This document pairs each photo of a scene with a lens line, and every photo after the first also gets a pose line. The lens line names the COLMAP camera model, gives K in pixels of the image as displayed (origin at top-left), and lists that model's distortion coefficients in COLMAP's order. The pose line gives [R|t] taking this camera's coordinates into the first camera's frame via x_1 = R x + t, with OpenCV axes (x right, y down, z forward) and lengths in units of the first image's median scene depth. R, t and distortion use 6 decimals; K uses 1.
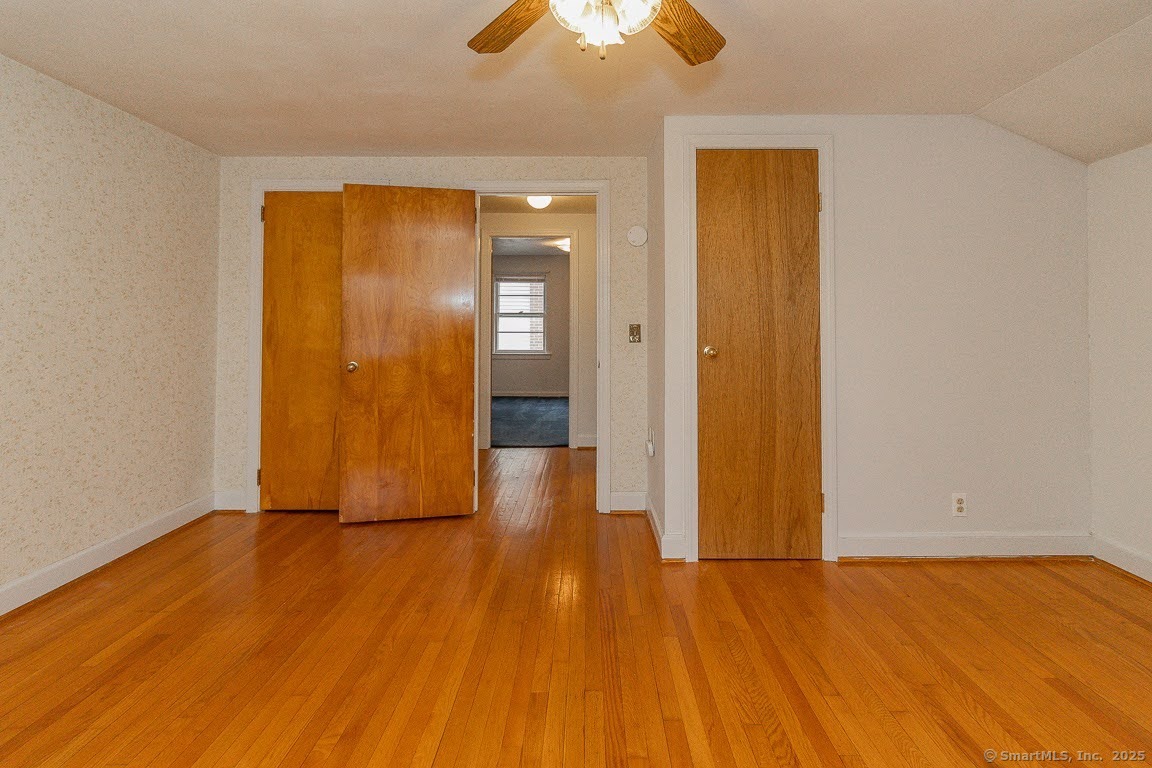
lens RADIAL K [[569.4, 0, 571.6], [0, 569.4, 309.5], [0, 0, 1]] dist [0.002149, 0.000609]
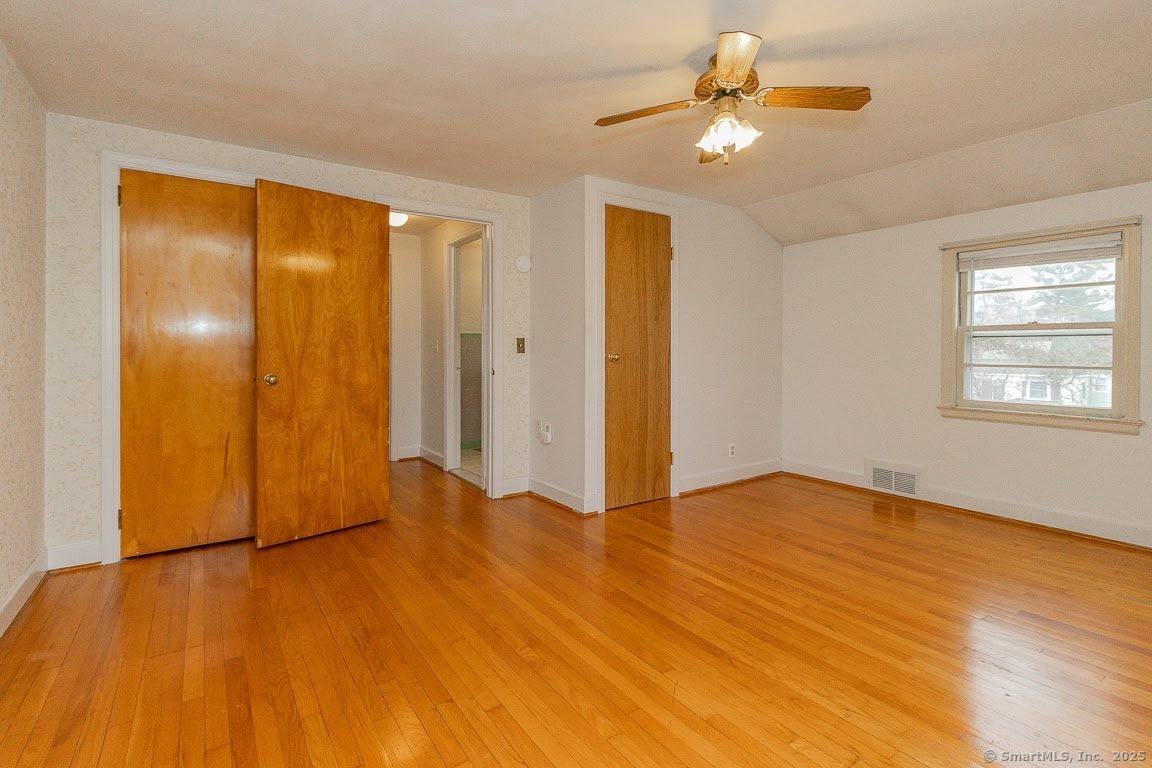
lens RADIAL K [[562.6, 0, 580.5], [0, 562.6, 353.0], [0, 0, 1]] dist [0.002483, 0.000595]
pose [[0.817353, -0.003877, 0.576124, -0.582659], [-0.013408, 0.999578, 0.025750, 0.031701], [-0.575981, -0.028772, 0.816956, -0.045919]]
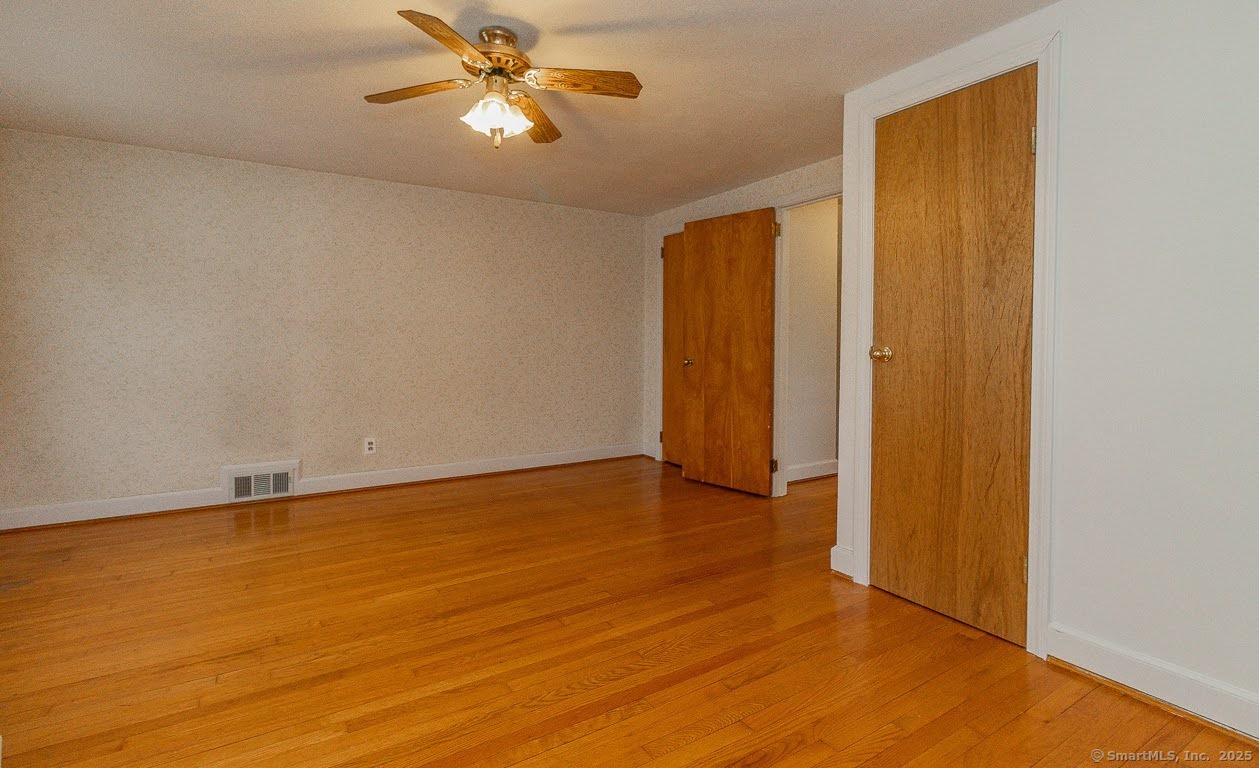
lens RADIAL K [[564.1, 0, 640.6], [0, 564.1, 348.8], [0, 0, 1]] dist [0.001457, 0.000225]
pose [[0.552426, 0.015691, -0.833414, 0.744804], [0.016805, 0.999410, 0.029956, 0.034952], [0.833393, -0.030554, 0.551836, 0.219080]]
